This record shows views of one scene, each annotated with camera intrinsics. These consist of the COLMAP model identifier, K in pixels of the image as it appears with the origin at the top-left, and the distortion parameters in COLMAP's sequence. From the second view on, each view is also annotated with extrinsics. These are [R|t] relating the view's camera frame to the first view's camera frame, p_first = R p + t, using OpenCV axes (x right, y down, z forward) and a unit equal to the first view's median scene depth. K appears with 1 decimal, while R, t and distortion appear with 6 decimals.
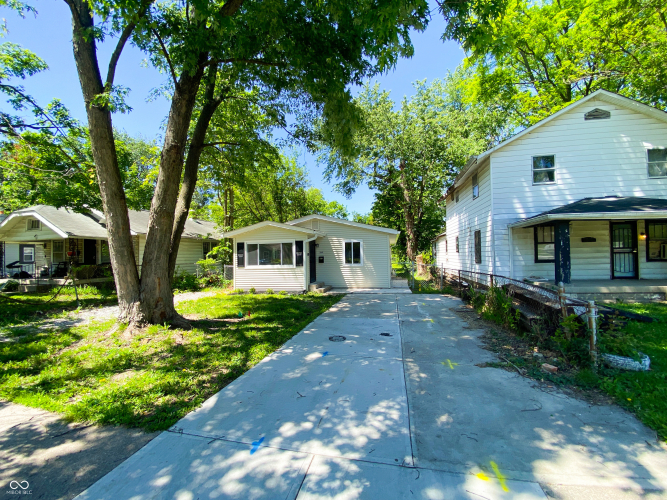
lens RADIAL K [[274.2, 0, 330.2], [0, 274.2, 249.0], [0, 0, 1]] dist [0.020785, -0.018765]
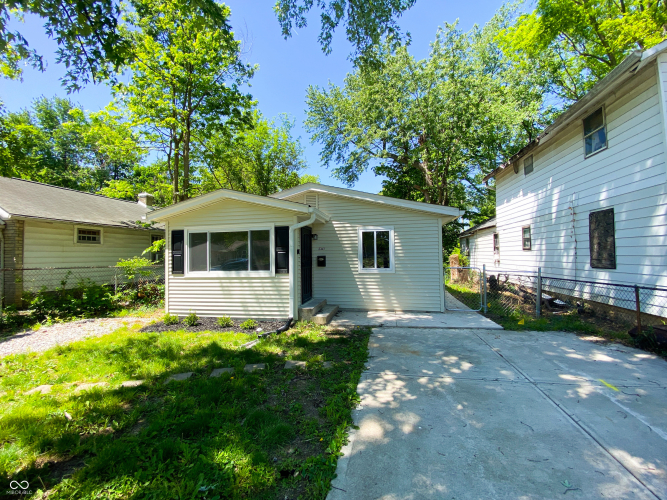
lens RADIAL K [[274.2, 0, 330.2], [0, 274.2, 249.0], [0, 0, 1]] dist [0.020785, -0.018765]
pose [[0.999823, 0.004269, 0.018328, -0.025558], [-0.004273, 0.999991, 0.000174, 0.013130], [-0.018327, -0.000252, 0.999832, 0.429155]]
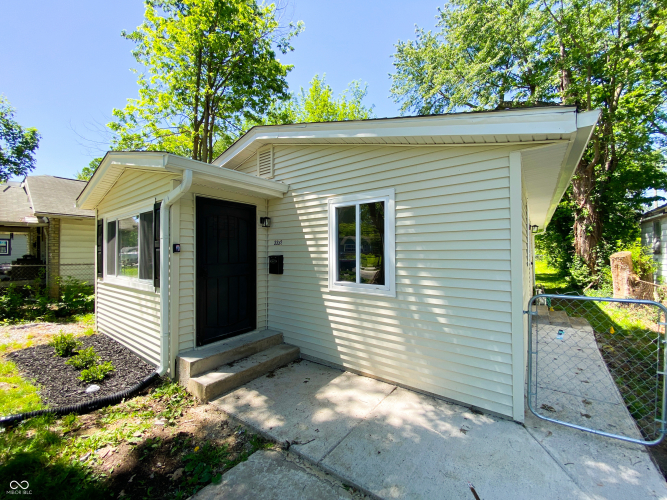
lens RADIAL K [[274.2, 0, 330.2], [0, 274.2, 249.0], [0, 0, 1]] dist [0.020785, -0.018765]
pose [[0.913877, 0.005775, -0.405950, 0.167252], [0.002059, 0.999820, 0.018860, 0.014645], [0.405985, -0.018071, 0.913701, 0.748339]]
